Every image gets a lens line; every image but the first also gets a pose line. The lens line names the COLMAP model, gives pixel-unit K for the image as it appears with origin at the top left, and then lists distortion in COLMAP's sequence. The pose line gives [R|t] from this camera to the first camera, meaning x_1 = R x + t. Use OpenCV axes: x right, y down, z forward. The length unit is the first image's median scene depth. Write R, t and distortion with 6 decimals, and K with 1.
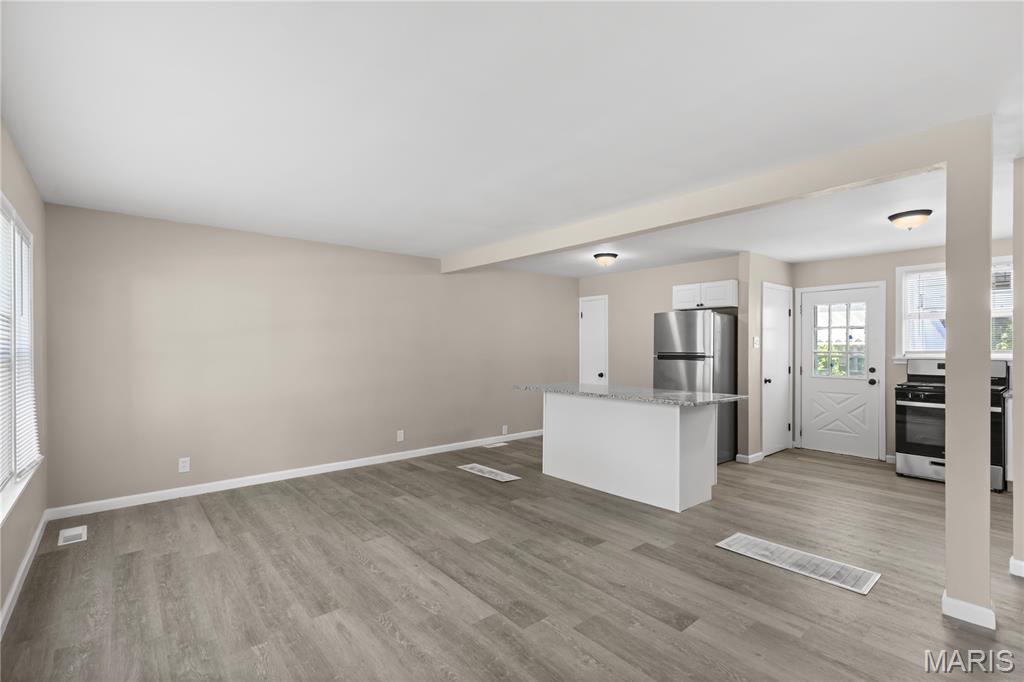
lens RADIAL K [[470.7, 0, 514.1], [0, 470.7, 347.7], [0, 0, 1]] dist [0.006964, 0.000088]
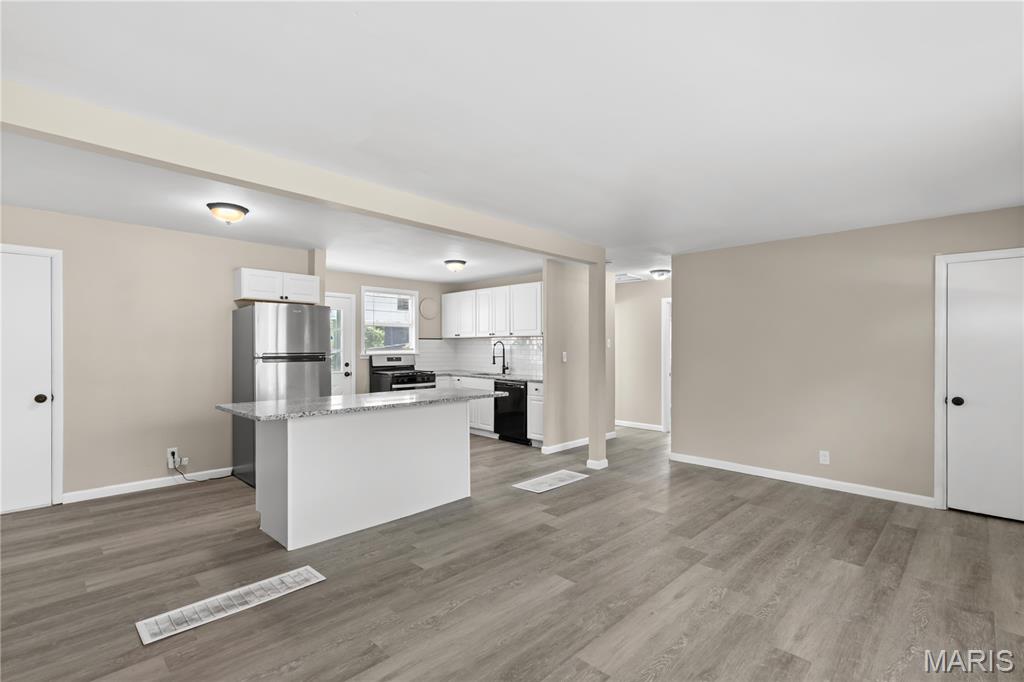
lens RADIAL K [[470.7, 0, 514.1], [0, 470.7, 347.7], [0, 0, 1]] dist [0.006964, 0.000088]
pose [[-0.093731, -0.004369, 0.995588, -0.670166], [-0.002534, 0.999988, 0.004150, -0.004426], [-0.995594, -0.002134, -0.093741, 0.877705]]
